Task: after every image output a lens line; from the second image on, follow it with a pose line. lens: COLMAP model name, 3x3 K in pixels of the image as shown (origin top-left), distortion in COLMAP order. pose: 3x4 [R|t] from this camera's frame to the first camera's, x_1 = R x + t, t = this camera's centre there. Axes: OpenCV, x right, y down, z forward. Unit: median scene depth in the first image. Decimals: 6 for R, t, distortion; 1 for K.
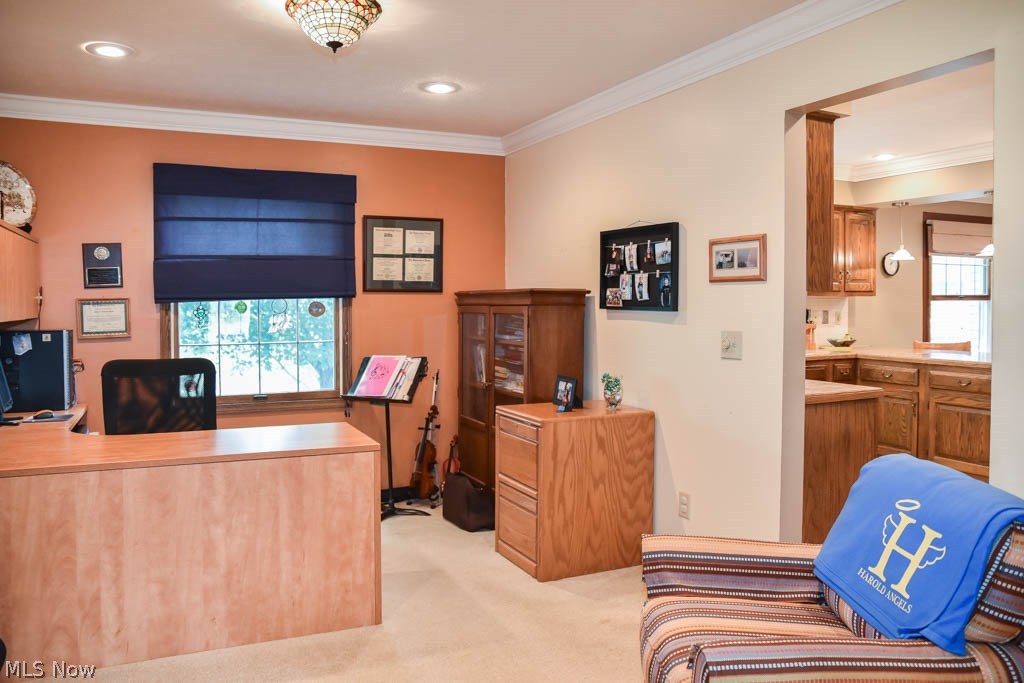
lens RADIAL K [[794.9, 0, 484.3], [0, 794.9, 314.5], [0, 0, 1]] dist [-0.085693, 0.045631]
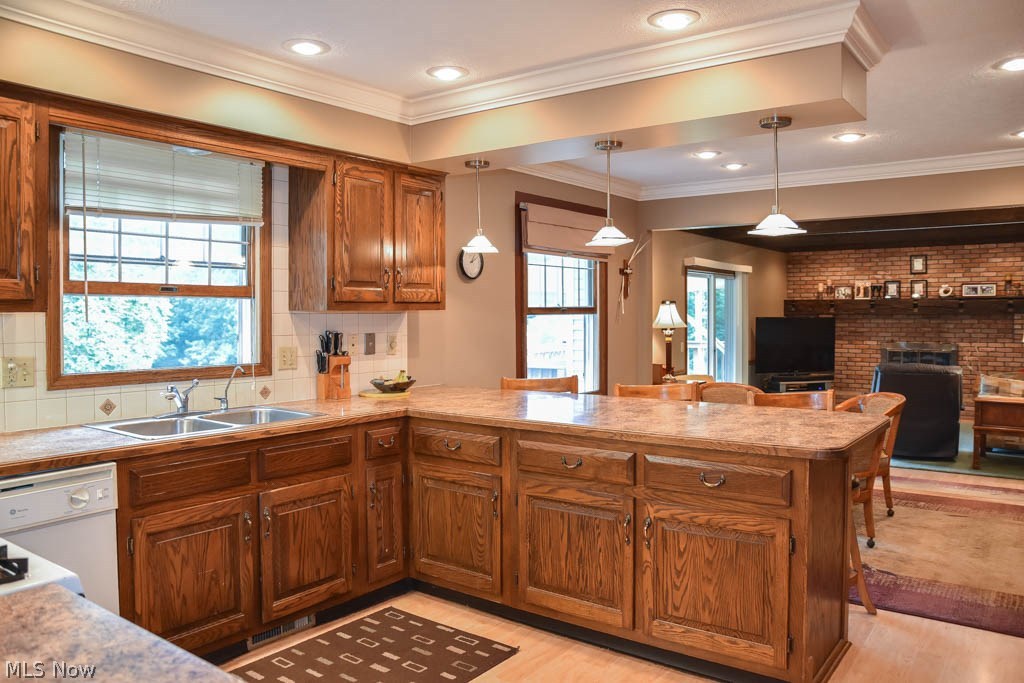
lens RADIAL K [[794.9, 0, 490.1], [0, 794.9, 328.0], [0, 0, 1]] dist [-0.085693, 0.045631]
pose [[0.895038, -0.012432, 0.445816, 0.247070], [0.010518, 0.999922, 0.006767, -0.012916], [-0.445866, -0.001368, 0.895099, 0.405312]]
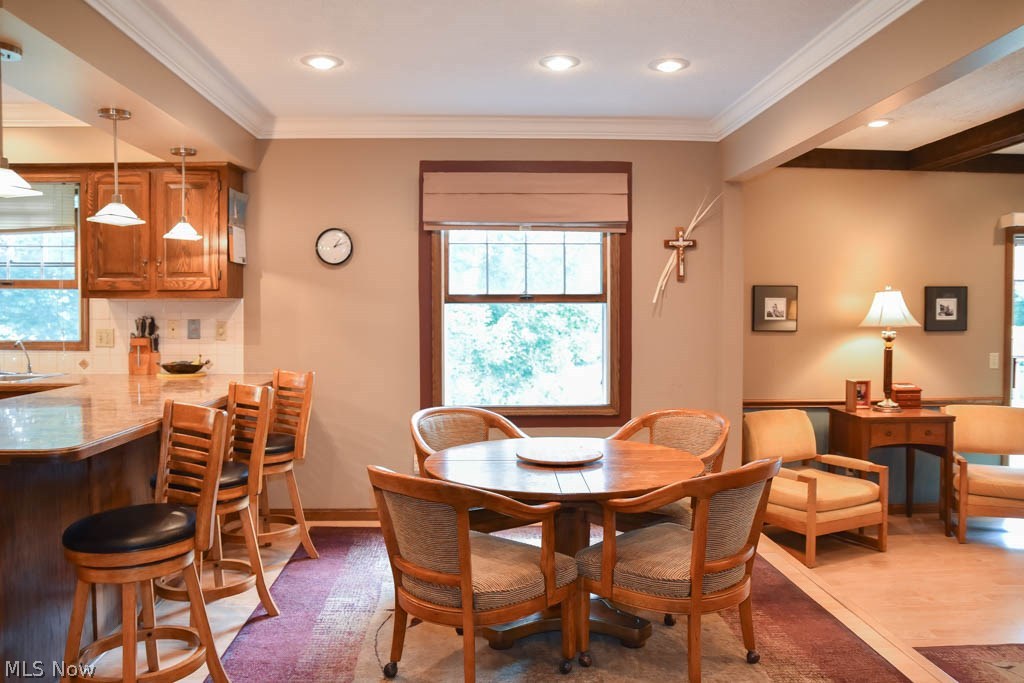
lens RADIAL K [[771.1, 0, 519.7], [0, 771.1, 339.1], [0, 0, 1]] dist [-0.086318, 0.034791]
pose [[0.914783, 0.013992, -0.403703, 0.989061], [-0.005412, 0.999735, 0.022388, -0.004381], [0.403909, -0.018295, 0.914616, 0.523820]]
